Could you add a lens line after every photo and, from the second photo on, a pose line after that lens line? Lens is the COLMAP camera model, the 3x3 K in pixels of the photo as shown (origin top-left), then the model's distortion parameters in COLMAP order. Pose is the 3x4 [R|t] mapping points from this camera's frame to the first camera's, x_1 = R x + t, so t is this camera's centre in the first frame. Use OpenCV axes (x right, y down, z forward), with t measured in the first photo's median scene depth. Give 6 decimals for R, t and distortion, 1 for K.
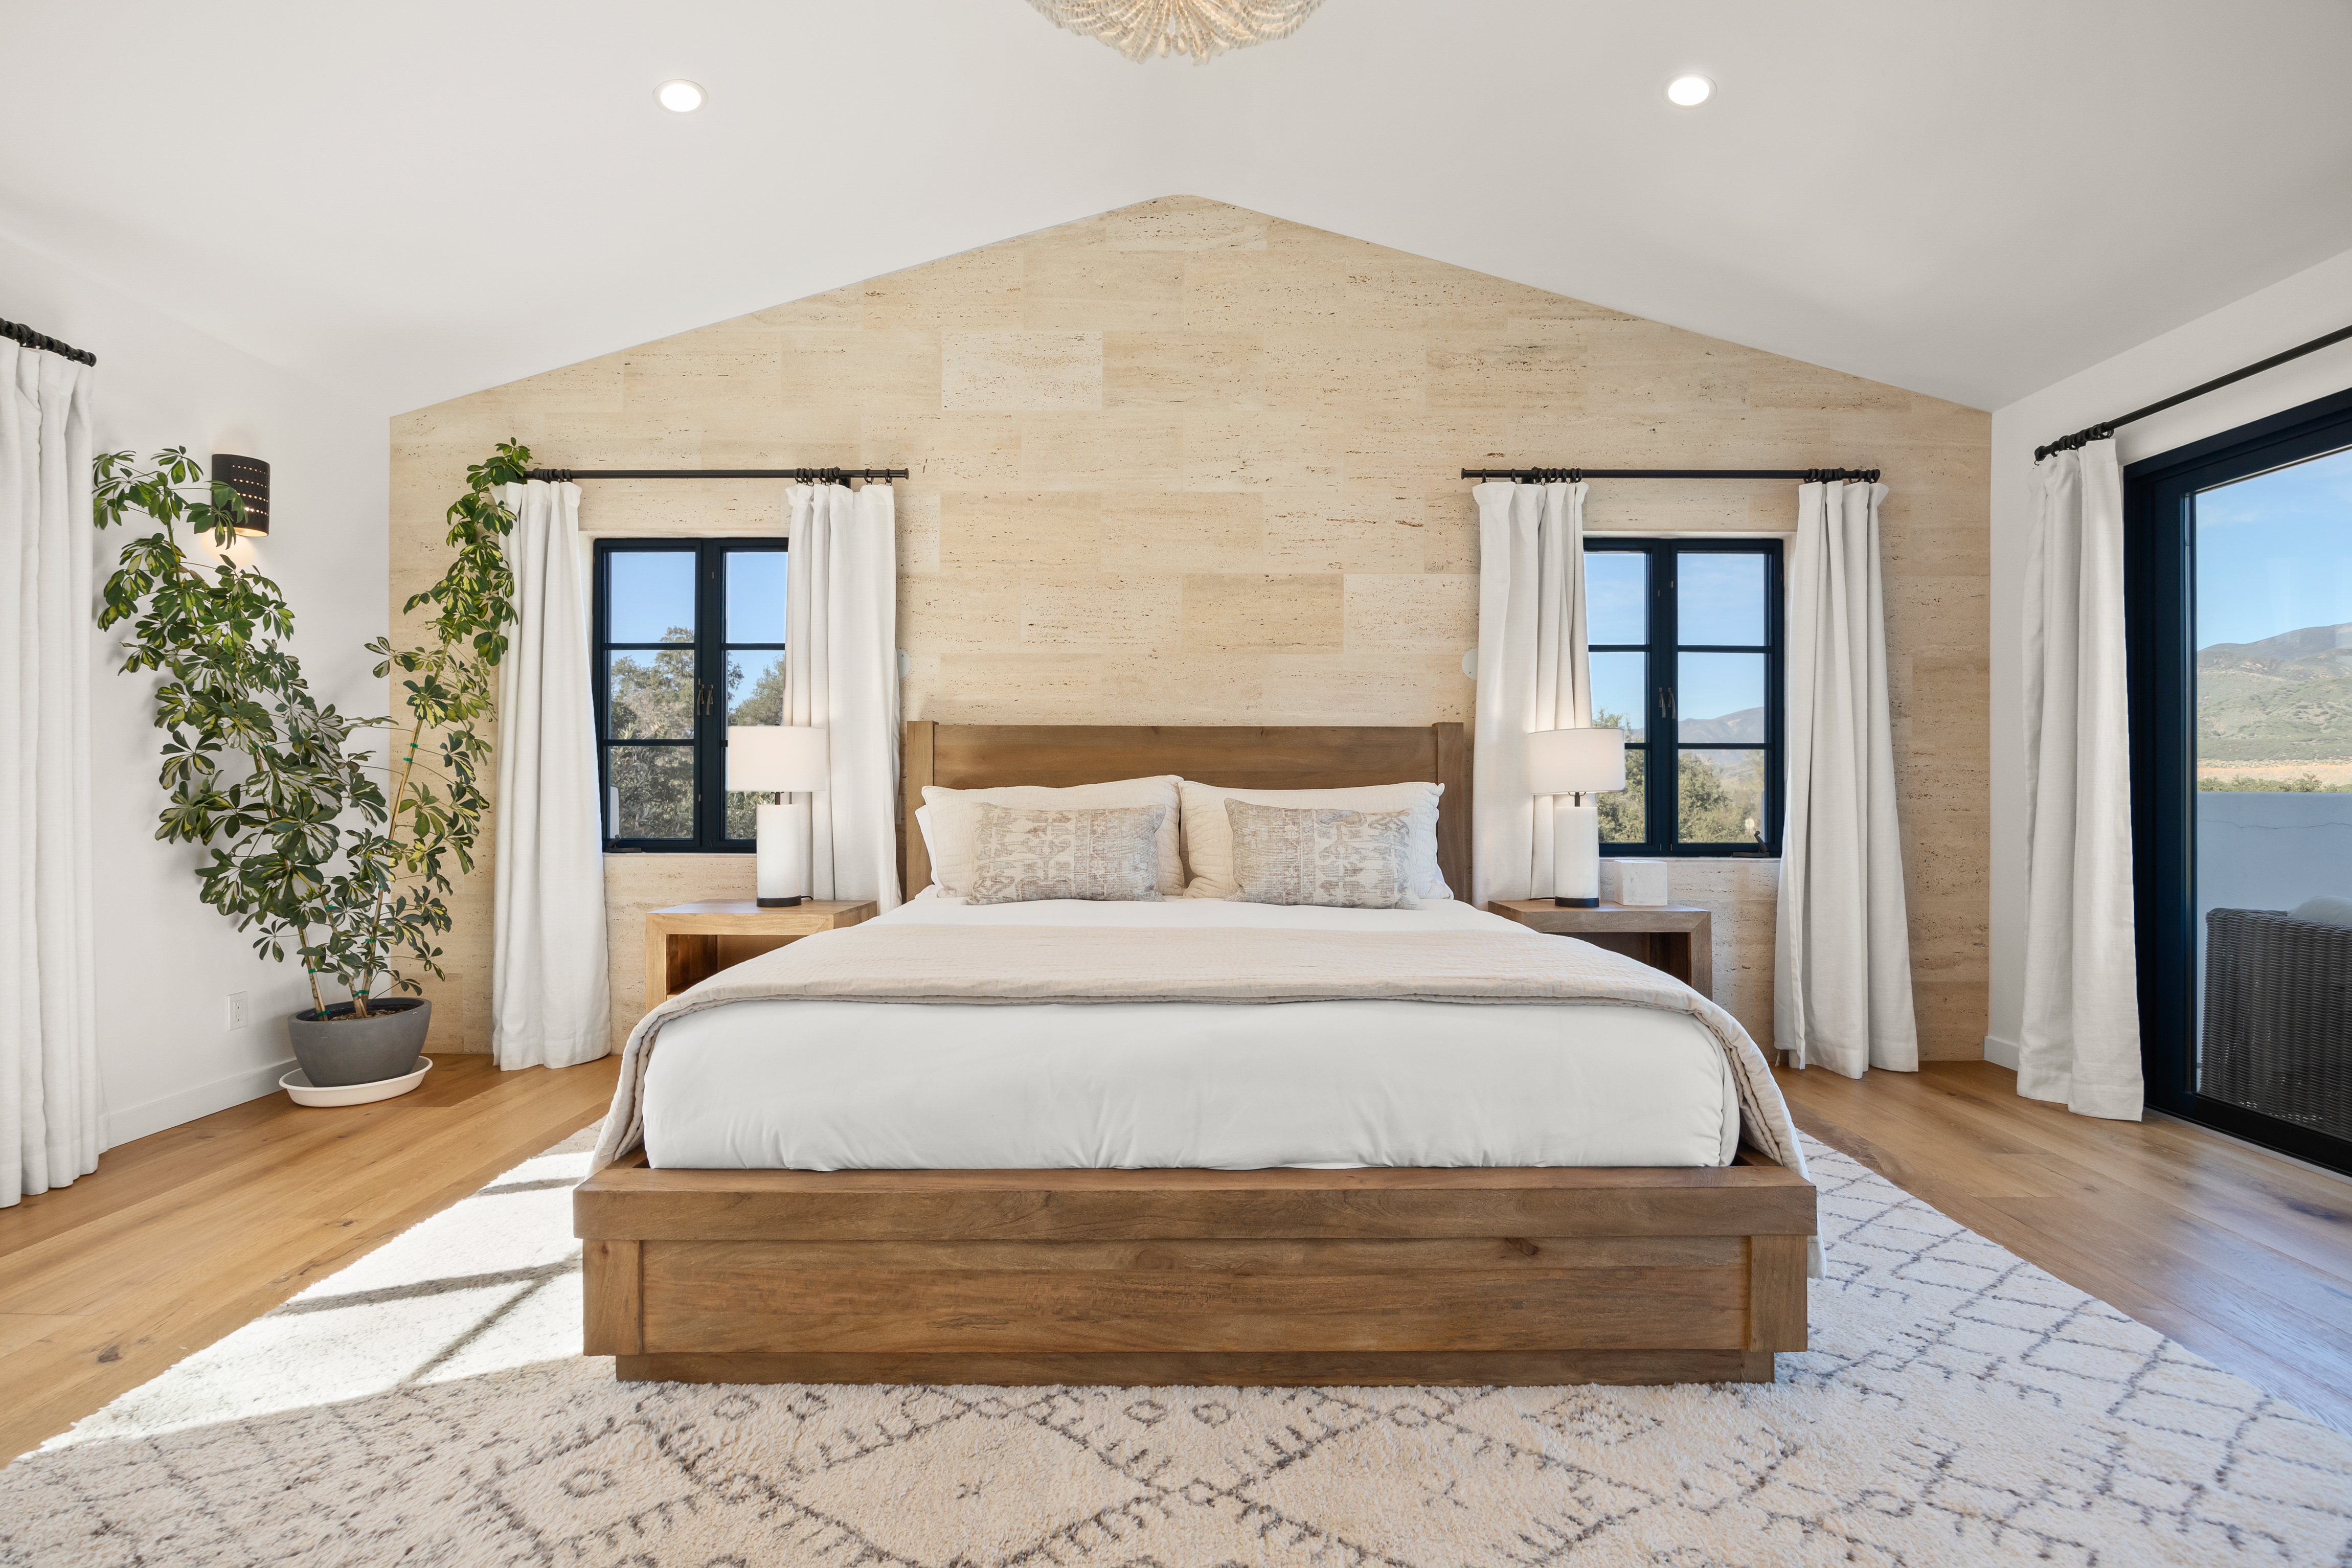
lens RADIAL K [[1056.9, 0, 1176.0], [0, 1056.9, 784.0], [0, 0, 1]] dist [-0.011453, -0.000129]
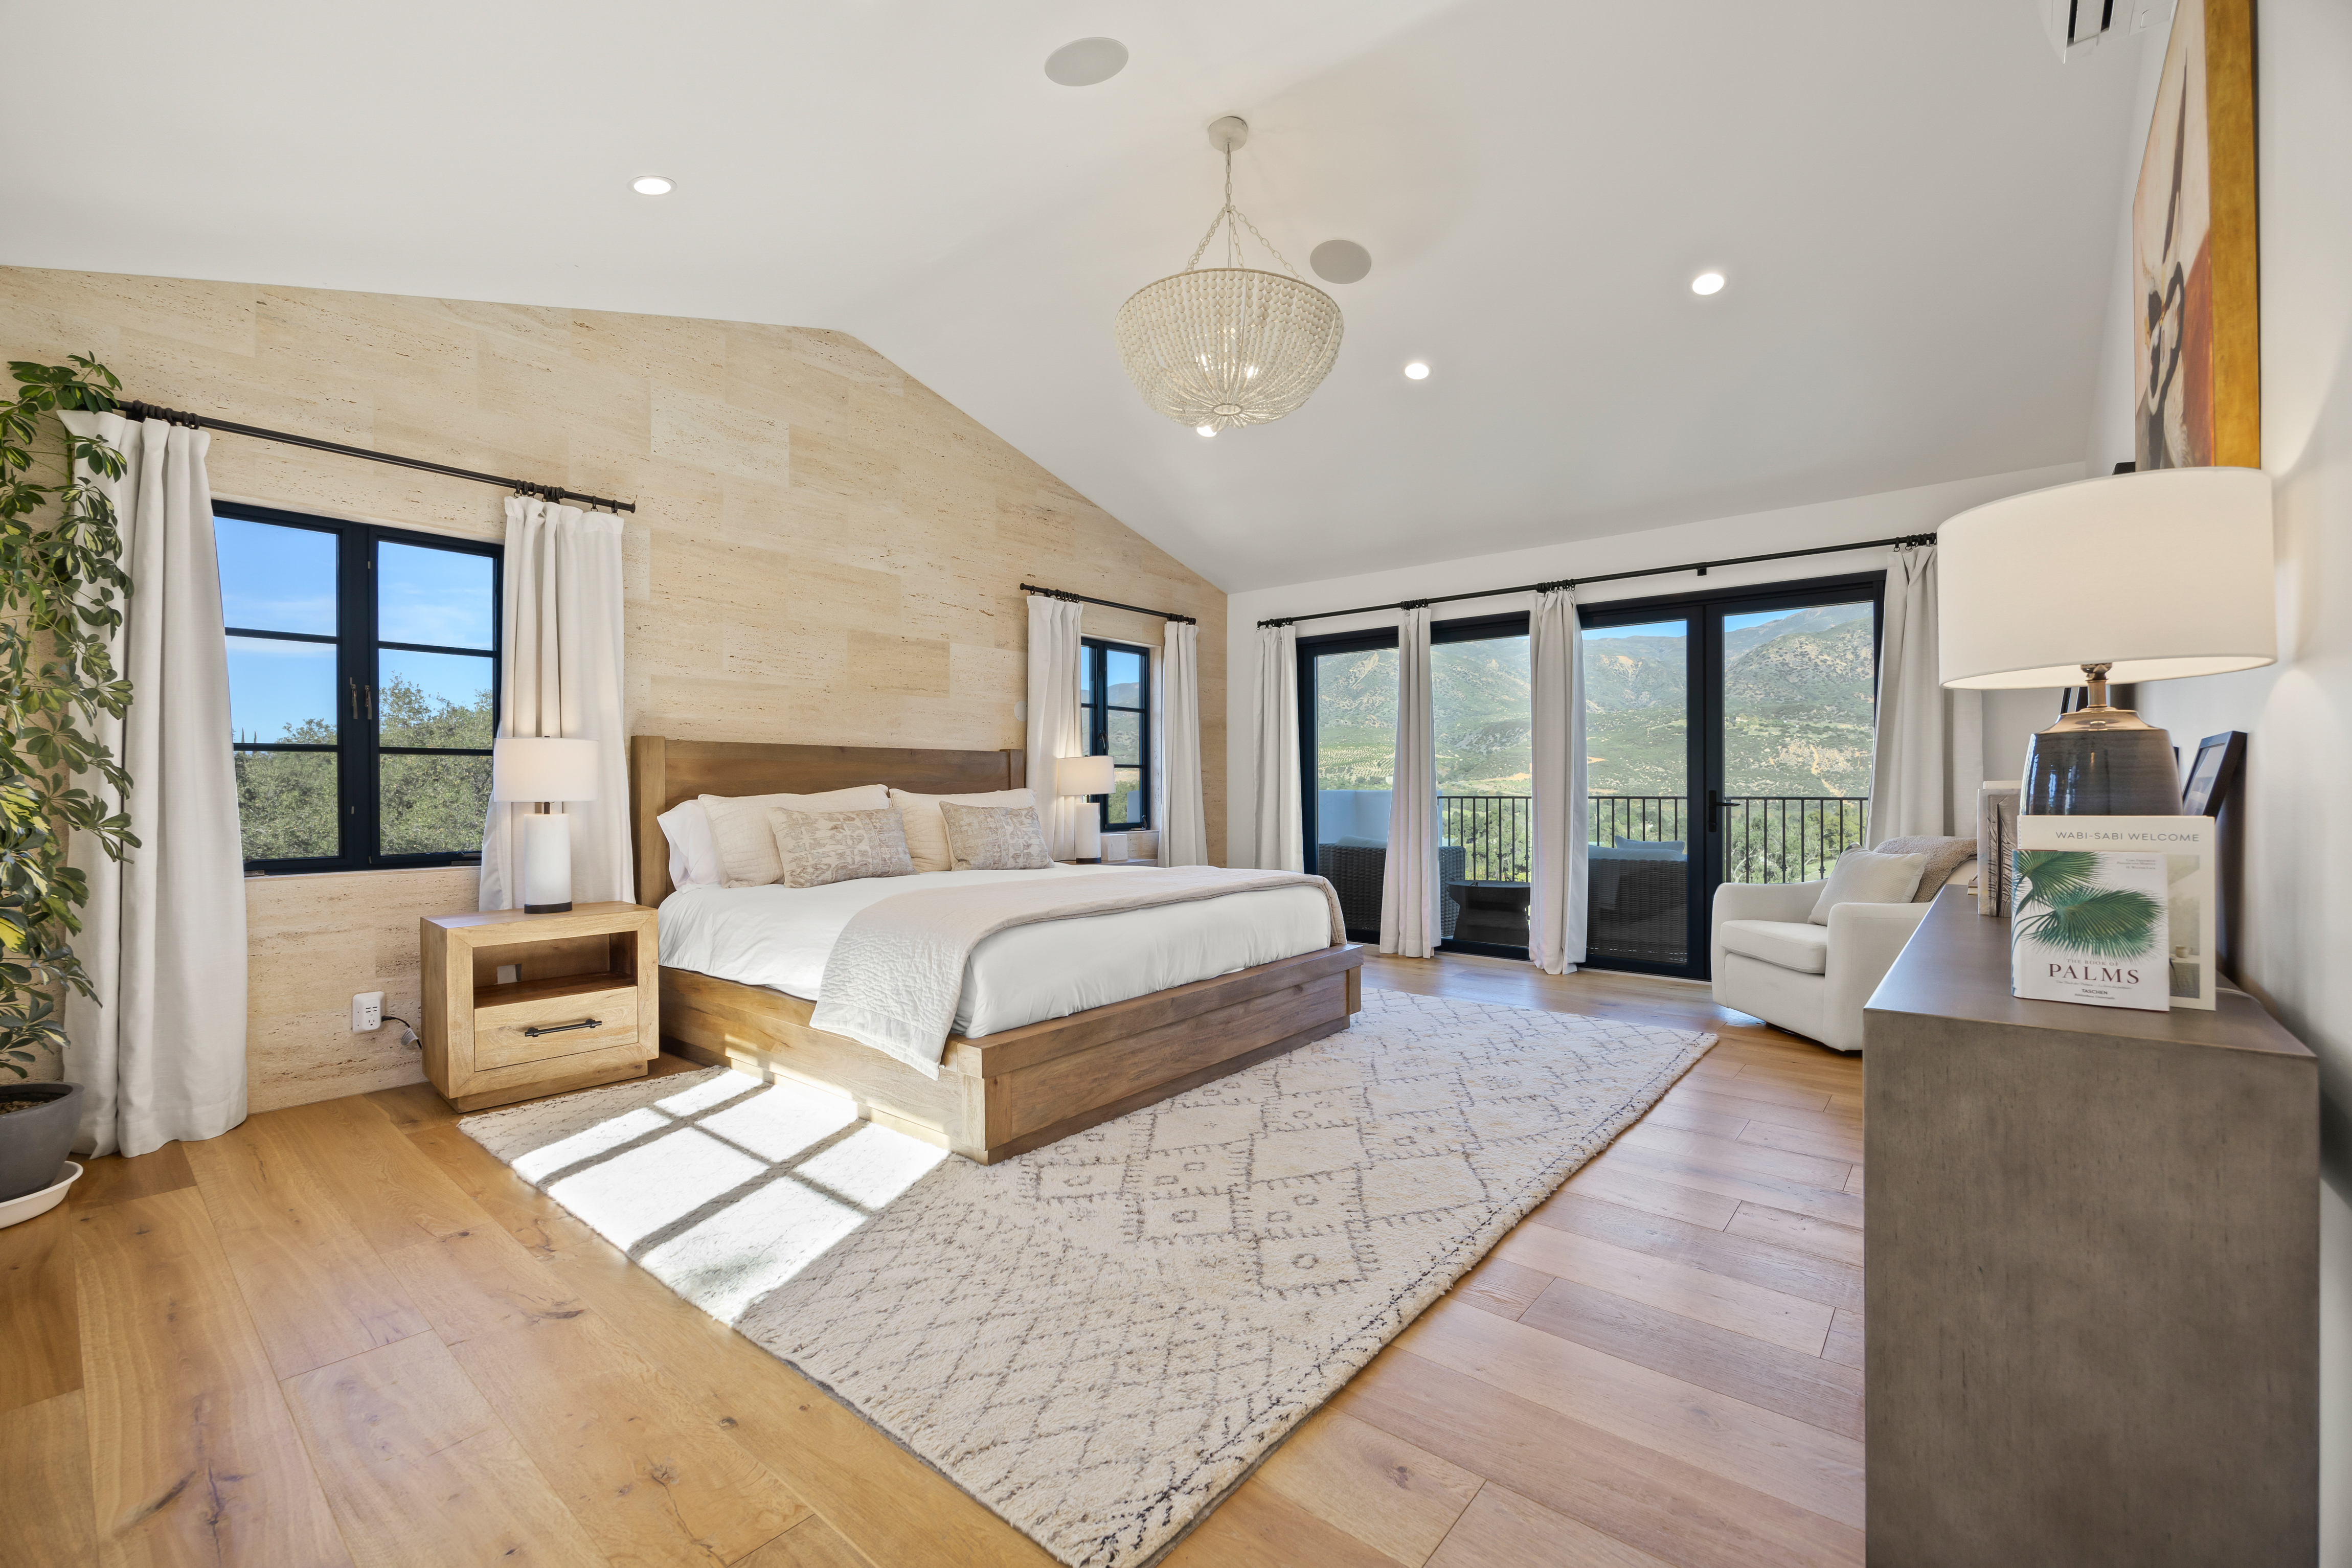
lens RADIAL K [[987.6, 0, 1172.2], [0, 987.6, 795.2], [0, 0, 1]] dist [-0.001004, -0.000116]
pose [[0.638758, -0.010904, 0.769330, -0.687272], [0.003948, 0.999933, 0.010895, -0.006521], [-0.769397, -0.003922, 0.638758, -0.081920]]
